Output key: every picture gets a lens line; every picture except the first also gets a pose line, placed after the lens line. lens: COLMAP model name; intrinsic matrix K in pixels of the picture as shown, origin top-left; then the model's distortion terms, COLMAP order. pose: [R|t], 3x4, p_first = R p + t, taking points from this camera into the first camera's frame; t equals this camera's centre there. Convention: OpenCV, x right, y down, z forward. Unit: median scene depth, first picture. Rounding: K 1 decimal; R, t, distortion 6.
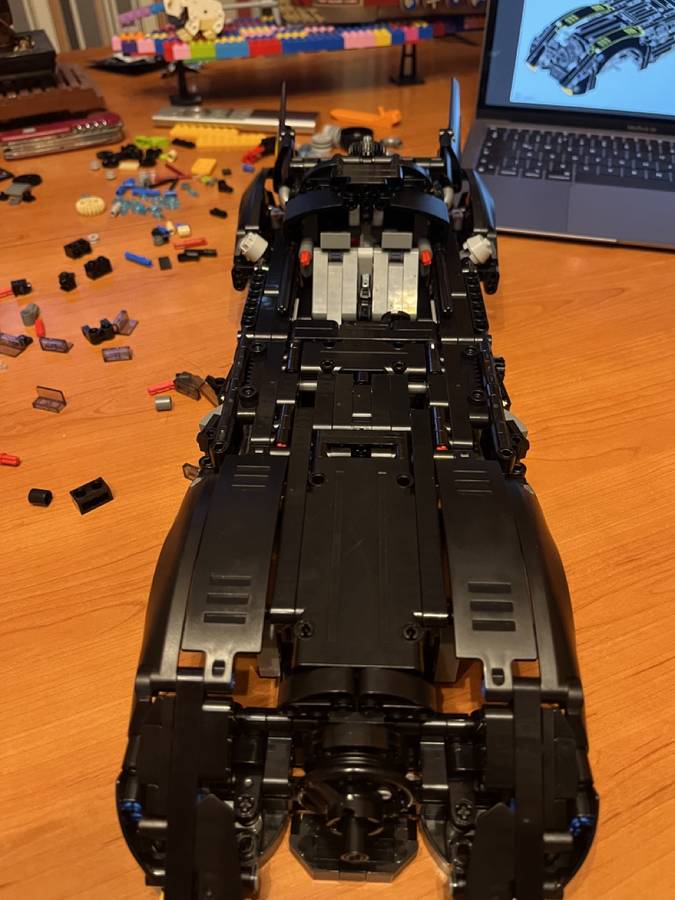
lens RADIAL K [[691.8, 0, 341.5], [0, 691.8, 451.6], [0, 0, 1]] dist [0.032145, -0.058287]
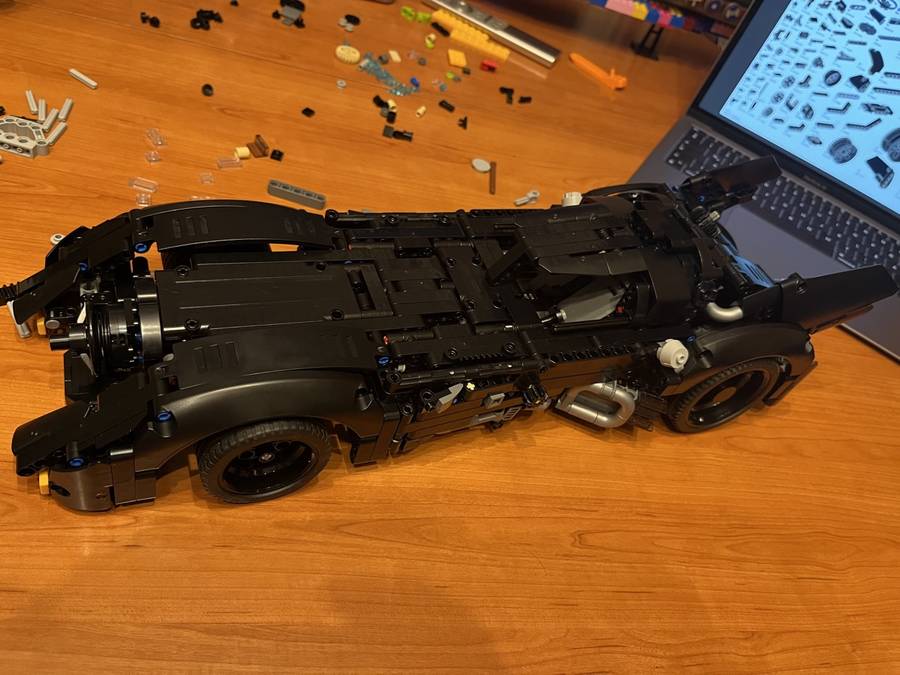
lens RADIAL K [[691.8, 0, 448.8], [0, 691.8, 334.6], [0, 0, 1]] dist [0.032145, -0.058287]
pose [[0.915526, 0.401784, 0.019536, -0.038314], [-0.401973, 0.915626, 0.006786, -0.004274], [-0.015162, -0.014066, 0.999786, -0.129840]]
